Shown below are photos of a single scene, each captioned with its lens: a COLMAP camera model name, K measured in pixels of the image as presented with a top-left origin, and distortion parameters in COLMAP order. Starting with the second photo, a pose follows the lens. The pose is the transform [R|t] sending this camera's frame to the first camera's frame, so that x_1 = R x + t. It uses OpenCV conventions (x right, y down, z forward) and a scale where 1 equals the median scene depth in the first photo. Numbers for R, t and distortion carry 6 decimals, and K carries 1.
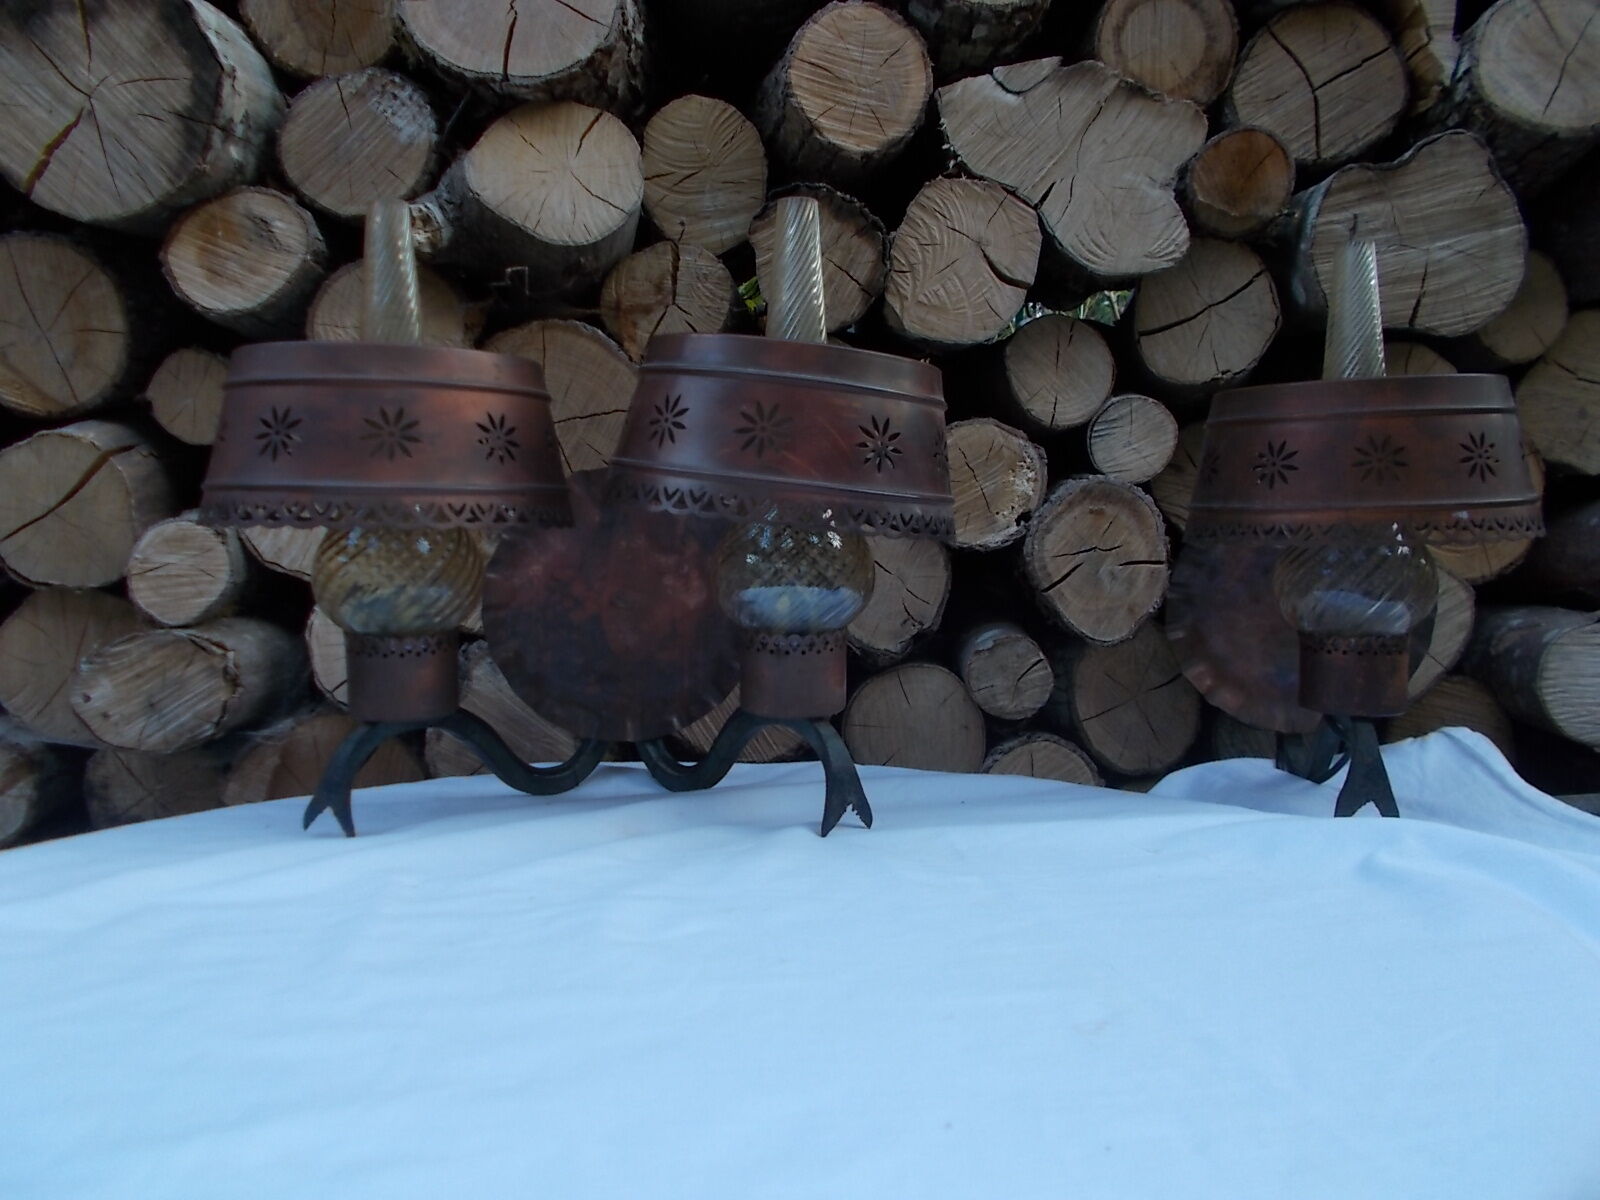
lens RADIAL K [[1175.6, 0, 800.0], [0, 1175.6, 600.0], [0, 0, 1]] dist [-0.021037, 0.005258]
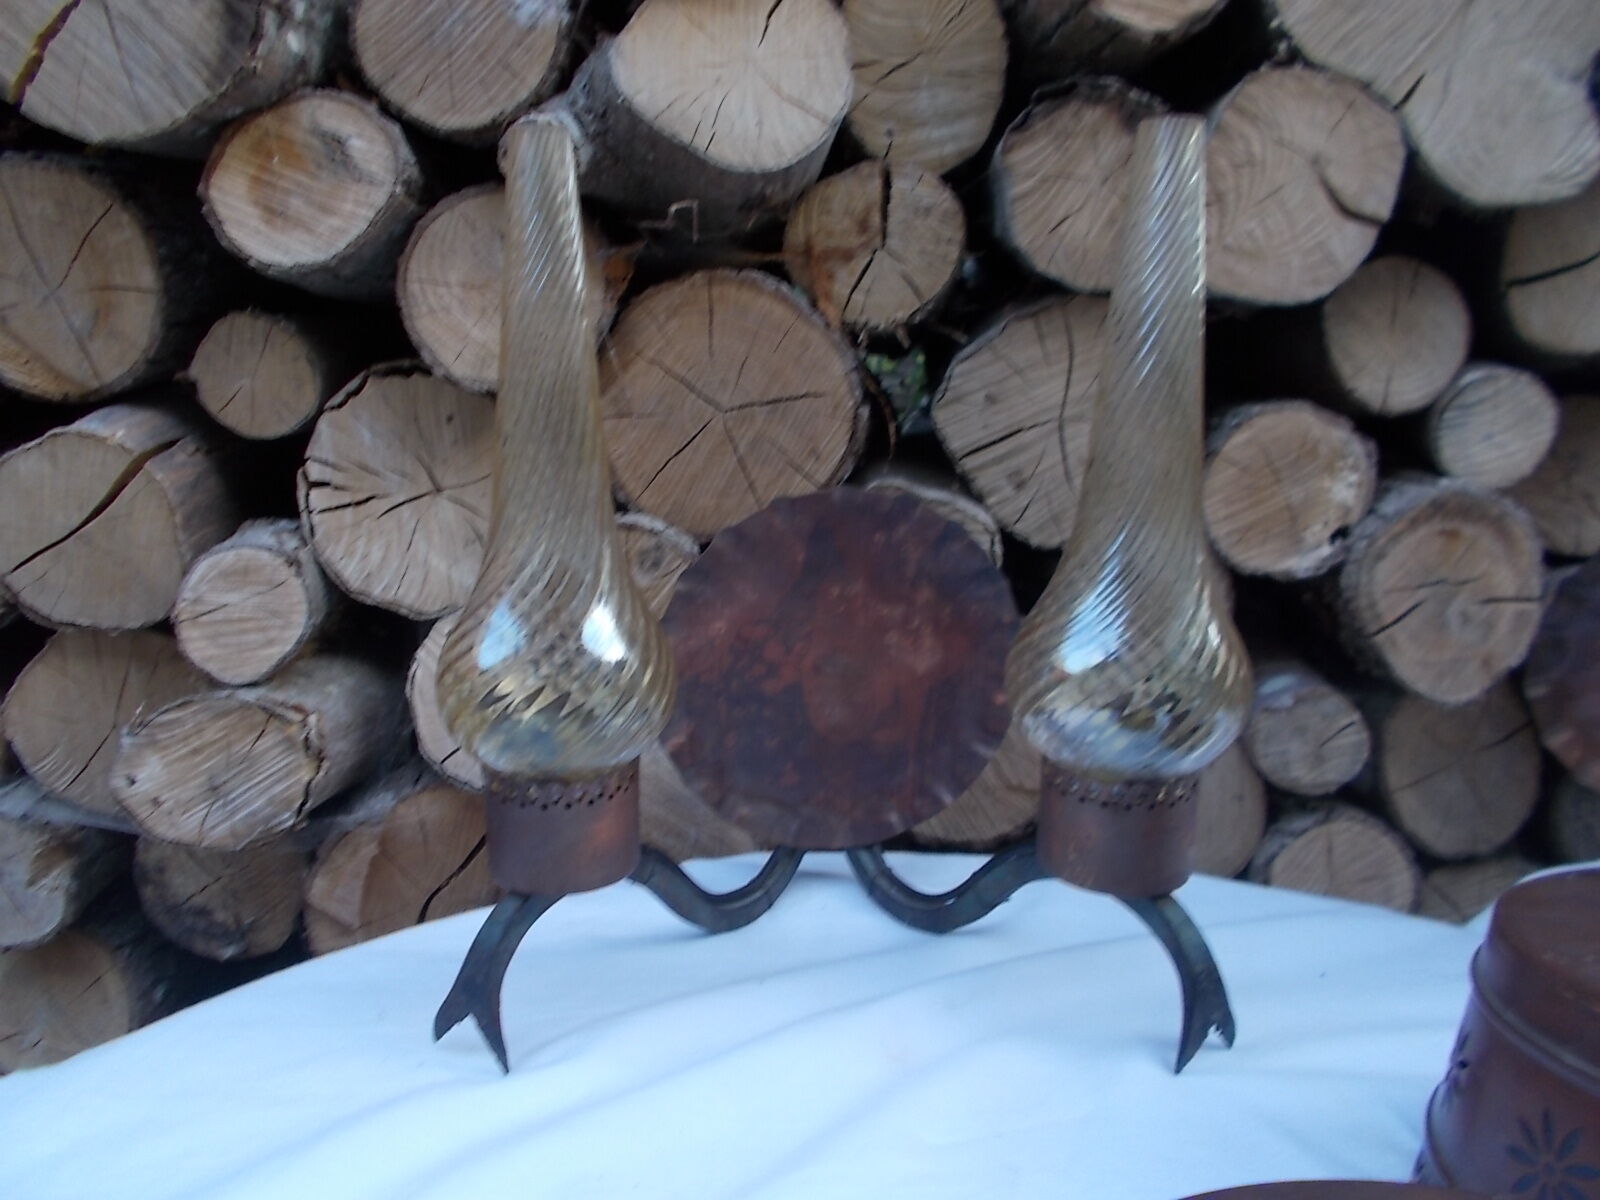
lens RADIAL K [[1188.2, 0, 800.0], [0, 1188.2, 600.0], [0, 0, 1]] dist [-0.008543, -0.004510]
pose [[0.999085, 0.009124, -0.041773, -0.133426], [-0.005050, 0.995310, 0.096605, -0.108334], [0.042459, -0.096306, 0.994446, 0.243832]]
